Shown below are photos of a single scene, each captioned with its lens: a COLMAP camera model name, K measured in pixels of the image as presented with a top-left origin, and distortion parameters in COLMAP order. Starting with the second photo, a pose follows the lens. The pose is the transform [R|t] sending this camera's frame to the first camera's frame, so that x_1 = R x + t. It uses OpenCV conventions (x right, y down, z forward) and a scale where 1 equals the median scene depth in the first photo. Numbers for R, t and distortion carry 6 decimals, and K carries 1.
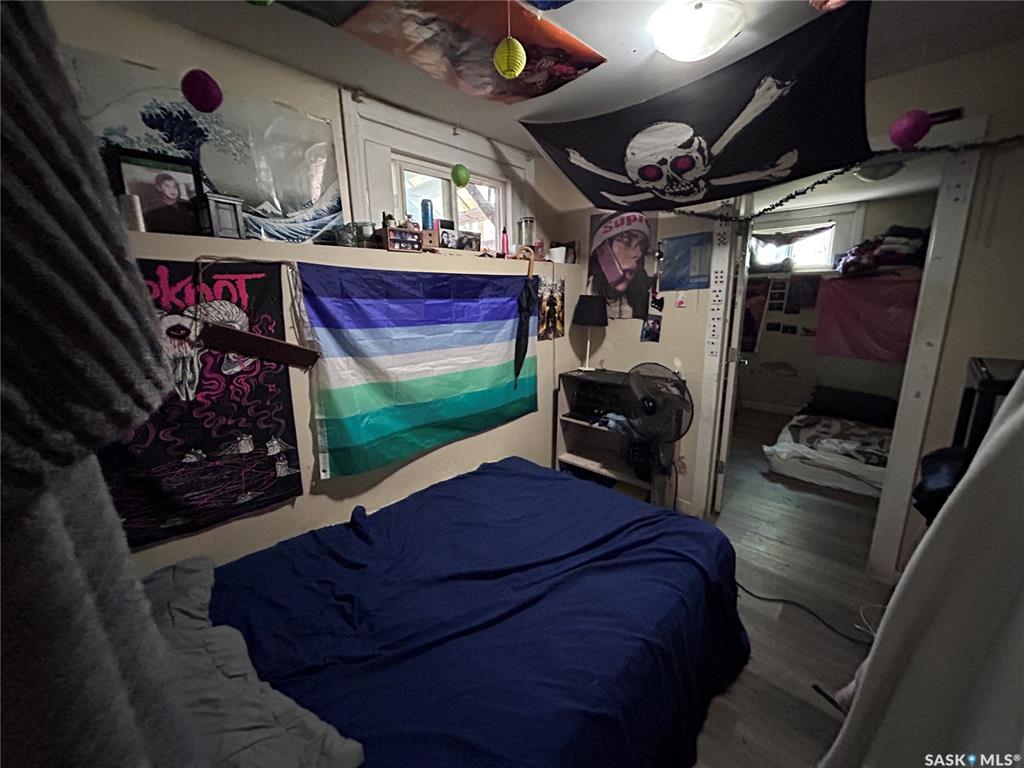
lens RADIAL K [[412.0, 0, 514.5], [0, 412.0, 382.5], [0, 0, 1]] dist [-0.001862, 0.000714]
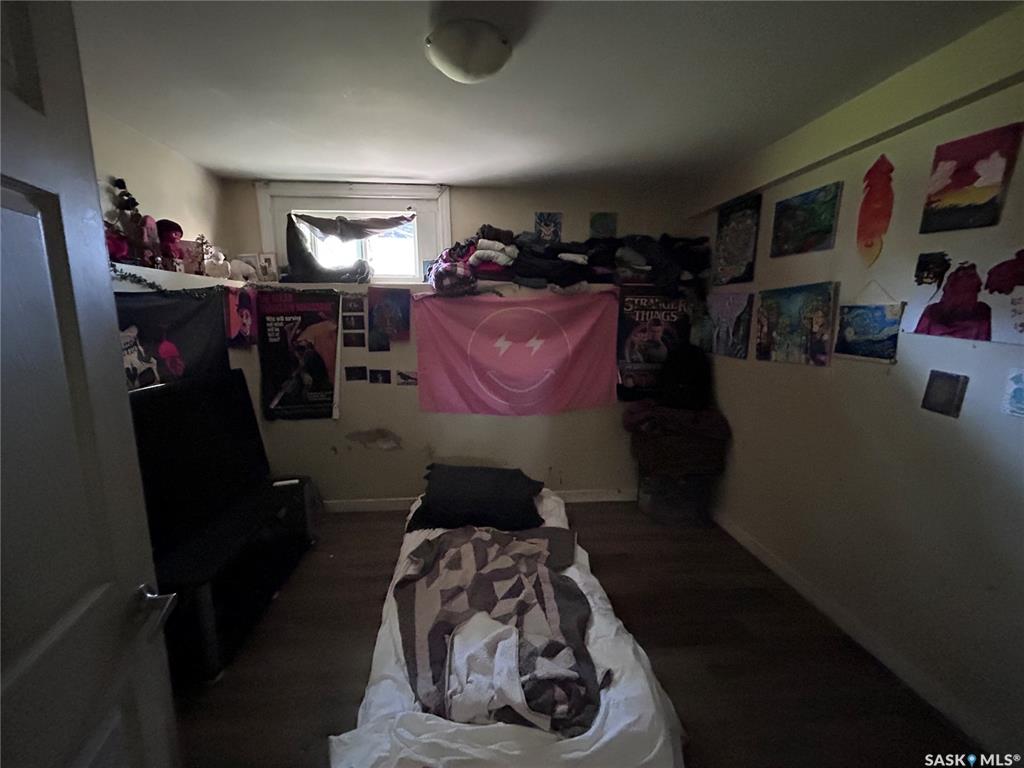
lens RADIAL K [[412.0, 0, 511.5], [0, 412.0, 380.6], [0, 0, 1]] dist [-0.001862, 0.000714]
pose [[0.668250, -0.112600, 0.735366, 0.382046], [0.142492, 0.989551, 0.022034, -0.118867], [-0.730163, 0.090060, 0.677312, 0.487008]]
